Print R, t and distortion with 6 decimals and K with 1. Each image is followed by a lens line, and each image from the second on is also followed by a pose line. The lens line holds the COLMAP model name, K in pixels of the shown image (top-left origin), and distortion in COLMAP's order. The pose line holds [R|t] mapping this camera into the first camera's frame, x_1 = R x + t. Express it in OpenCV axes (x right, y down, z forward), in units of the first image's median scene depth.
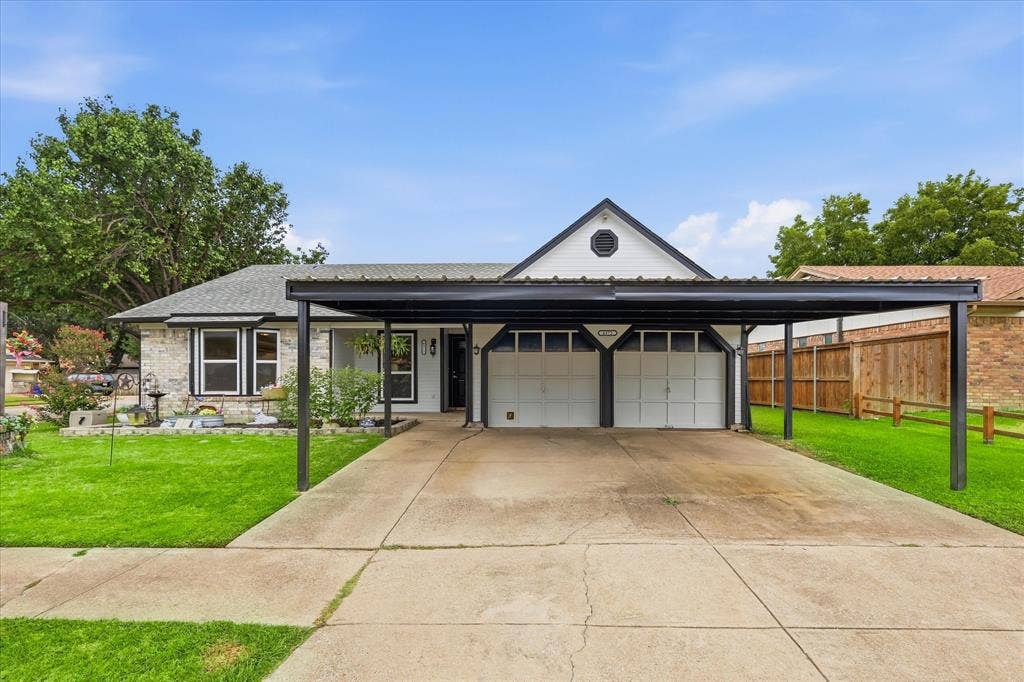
lens RADIAL K [[519.7, 0, 521.4], [0, 519.7, 357.9], [0, 0, 1]] dist [0.011761, 0.000038]
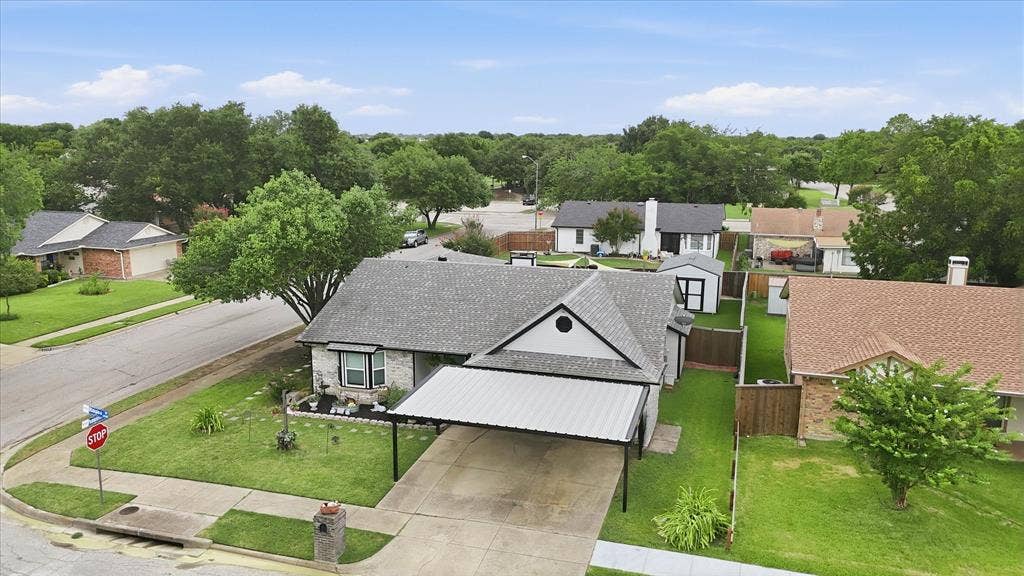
lens RADIAL K [[763.6, 0, 512.2], [0, 763.6, 281.0], [0, 0, 1]] dist [0.037661, -0.015829]
pose [[0.963882, 0.047661, -0.262031, 0.637923], [0.006898, 0.979060, 0.203456, -0.861633], [0.266241, -0.197915, 0.943369, -1.319028]]
